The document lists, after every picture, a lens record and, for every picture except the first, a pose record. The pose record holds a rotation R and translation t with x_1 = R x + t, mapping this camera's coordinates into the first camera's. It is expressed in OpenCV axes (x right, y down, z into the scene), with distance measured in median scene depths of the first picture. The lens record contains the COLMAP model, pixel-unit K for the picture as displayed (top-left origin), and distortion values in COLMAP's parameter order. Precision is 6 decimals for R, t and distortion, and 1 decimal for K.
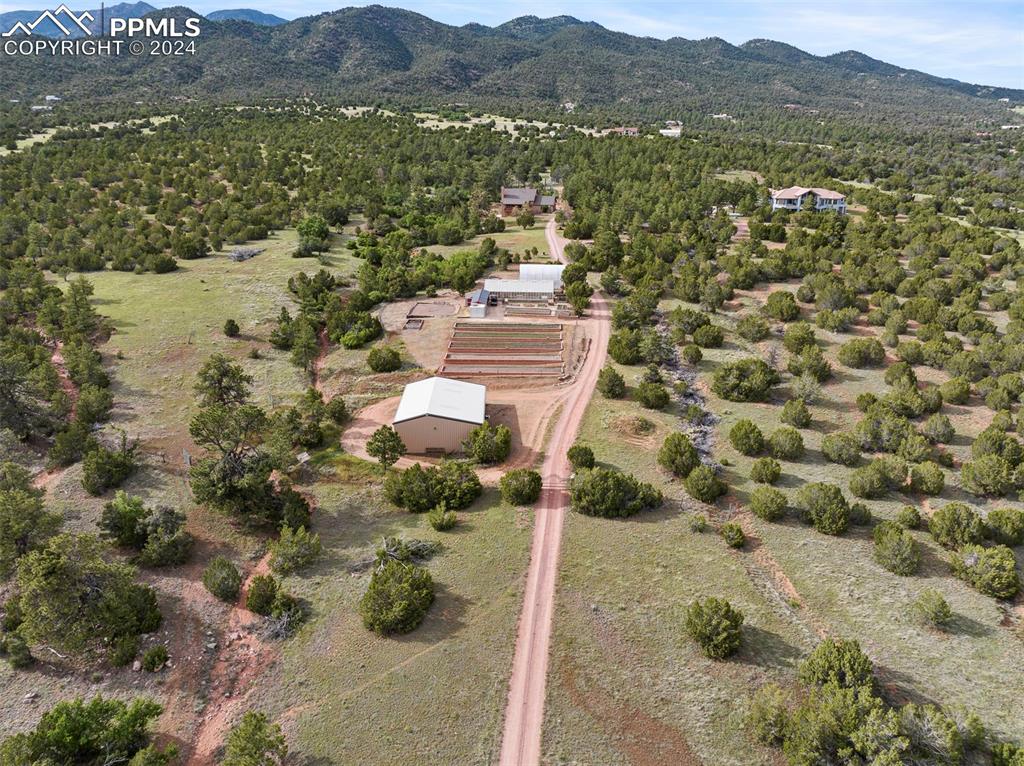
lens RADIAL K [[719.2, 0, 511.6], [0, 719.2, 384.1], [0, 0, 1]] dist [-0.027231, 0.005416]
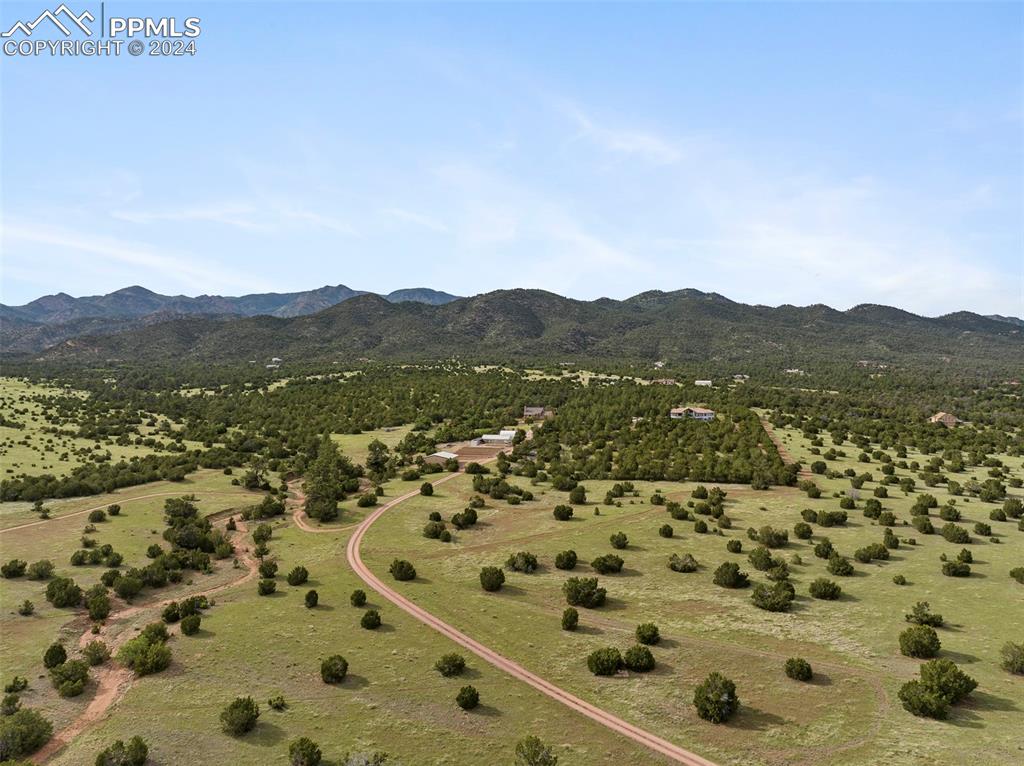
lens RADIAL K [[719.2, 0, 511.0], [0, 719.2, 382.2], [0, 0, 1]] dist [-0.027231, 0.005416]
pose [[0.979975, -0.000928, -0.199119, 0.073024], [-0.066434, 0.941167, -0.331348, 0.065578], [0.187711, 0.337942, 0.922258, -0.172289]]
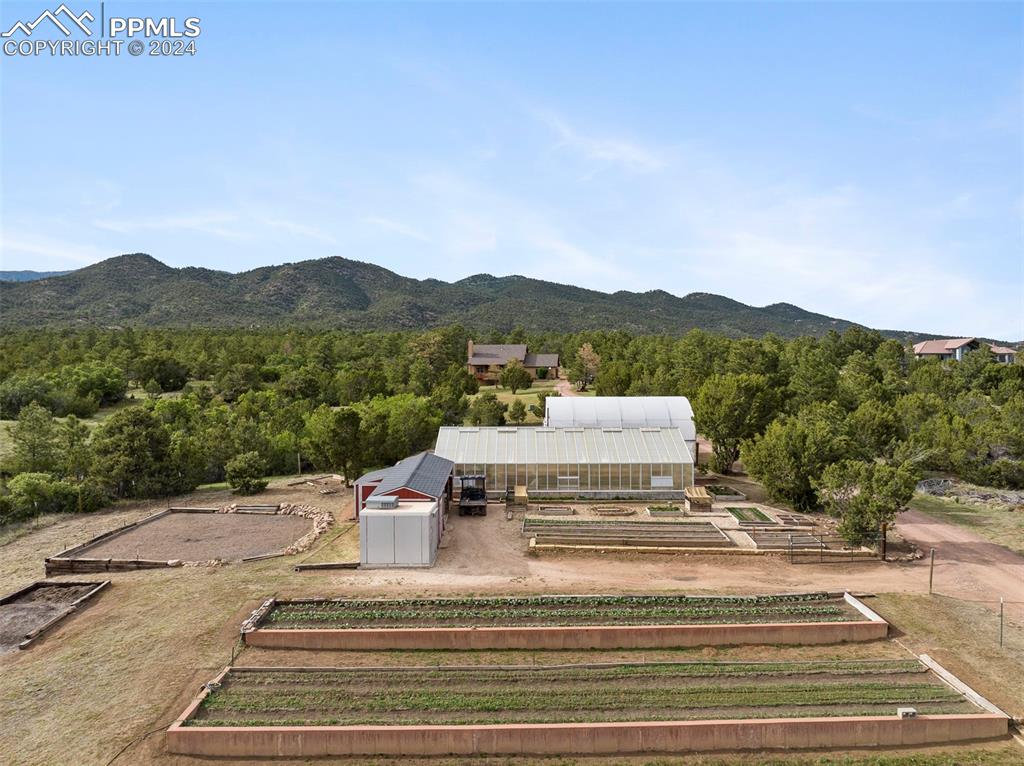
lens RADIAL K [[719.2, 0, 512.6], [0, 719.2, 378.1], [0, 0, 1]] dist [-0.027231, 0.005416]
pose [[0.997954, -0.003742, 0.063822, -0.003458], [0.025146, 0.940793, -0.338048, -0.009218], [-0.058778, 0.338962, 0.938962, 0.099135]]
